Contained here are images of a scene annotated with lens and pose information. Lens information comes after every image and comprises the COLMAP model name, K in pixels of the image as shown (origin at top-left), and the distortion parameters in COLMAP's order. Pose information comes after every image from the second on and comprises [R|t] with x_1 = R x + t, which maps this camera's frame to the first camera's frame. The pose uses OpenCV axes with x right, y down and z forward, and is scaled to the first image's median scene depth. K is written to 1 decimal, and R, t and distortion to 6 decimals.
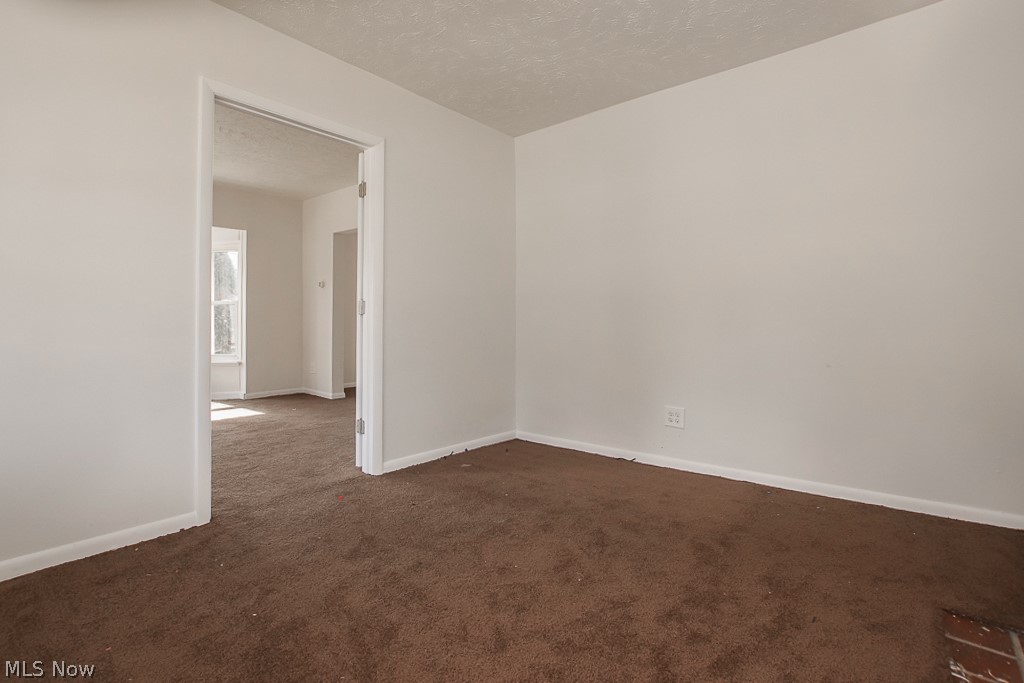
lens RADIAL K [[492.0, 0, 510.0], [0, 492.0, 332.3], [0, 0, 1]] dist [0.001713, 0.000300]
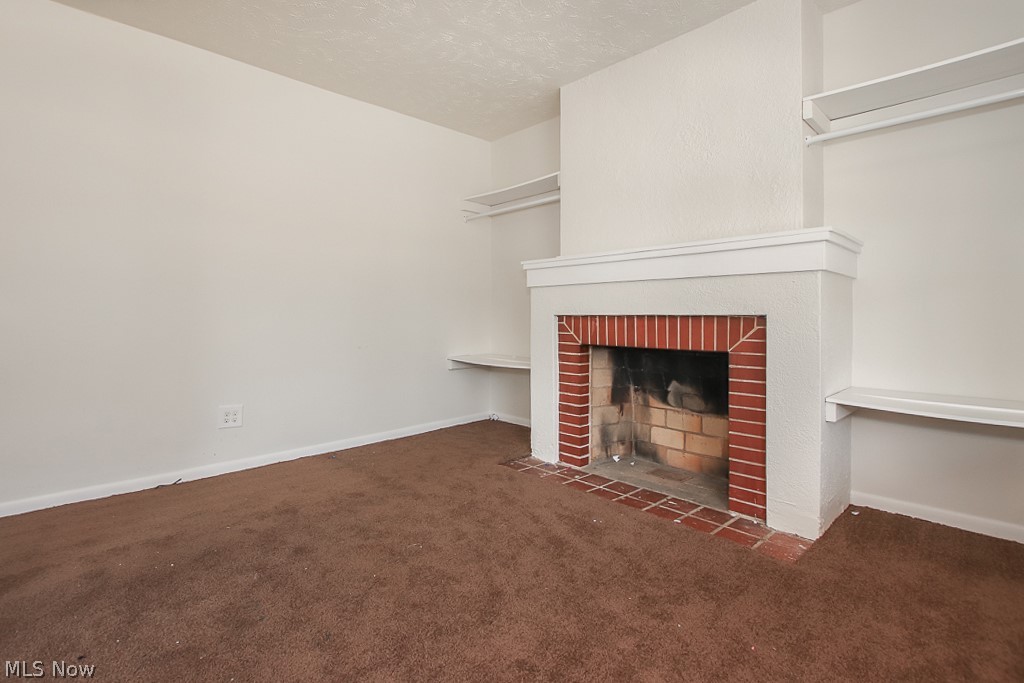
lens RADIAL K [[492.0, 0, 510.0], [0, 492.0, 332.3], [0, 0, 1]] dist [0.001713, 0.000300]
pose [[0.120863, -0.037101, 0.991976, -0.616346], [0.012081, 0.999282, 0.035903, -0.015840], [-0.992596, 0.007645, 0.121225, 0.434839]]
